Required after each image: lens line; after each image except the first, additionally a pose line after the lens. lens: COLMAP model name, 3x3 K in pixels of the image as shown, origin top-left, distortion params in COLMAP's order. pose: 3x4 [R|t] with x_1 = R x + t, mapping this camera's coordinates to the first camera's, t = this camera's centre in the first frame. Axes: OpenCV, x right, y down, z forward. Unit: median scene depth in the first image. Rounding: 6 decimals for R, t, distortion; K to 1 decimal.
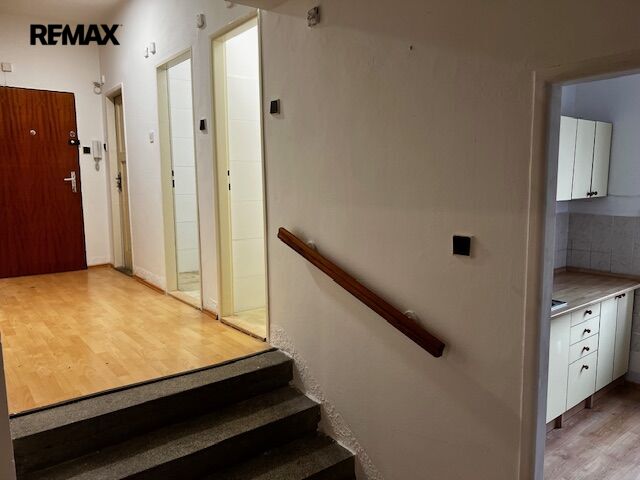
lens RADIAL K [[478.8, 0, 320.0], [0, 478.8, 240.0], [0, 0, 1]] dist [0.042046, -0.044143]
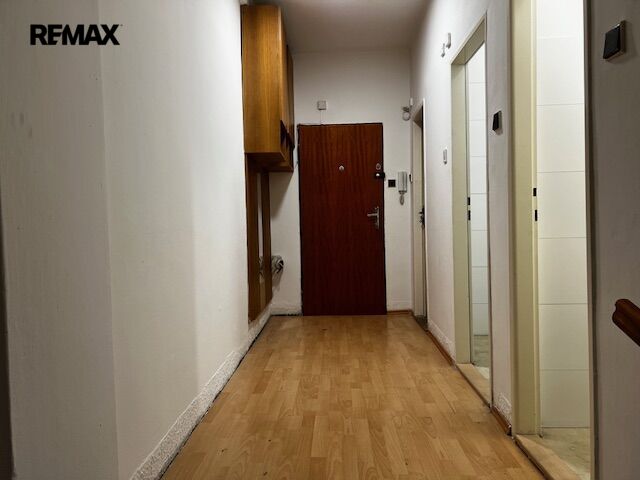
lens RADIAL K [[478.8, 0, 320.0], [0, 478.8, 240.0], [0, 0, 1]] dist [0.042046, -0.044143]
pose [[0.764731, 0.008059, -0.644299, -0.004695], [-0.059477, 0.996536, -0.058129, -0.019651], [0.641599, 0.082774, 0.762561, 0.249710]]
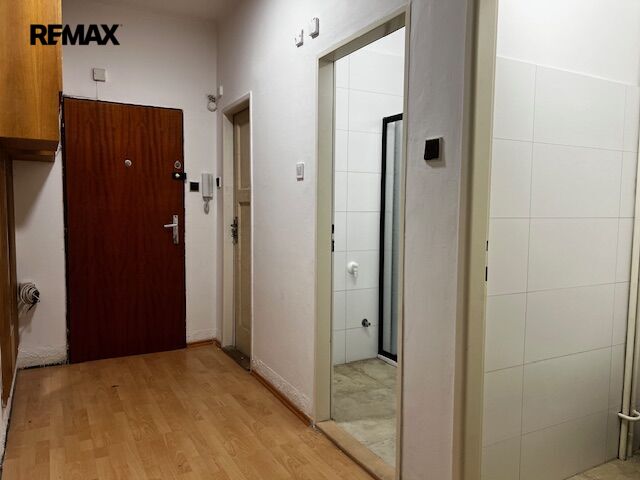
lens RADIAL K [[478.8, 0, 320.0], [0, 478.8, 240.0], [0, 0, 1]] dist [0.042046, -0.044143]
pose [[0.987796, 0.025420, -0.153664, -0.190589], [-0.033952, 0.998009, -0.053155, -0.076426], [0.152007, 0.057723, 0.986692, 0.329229]]
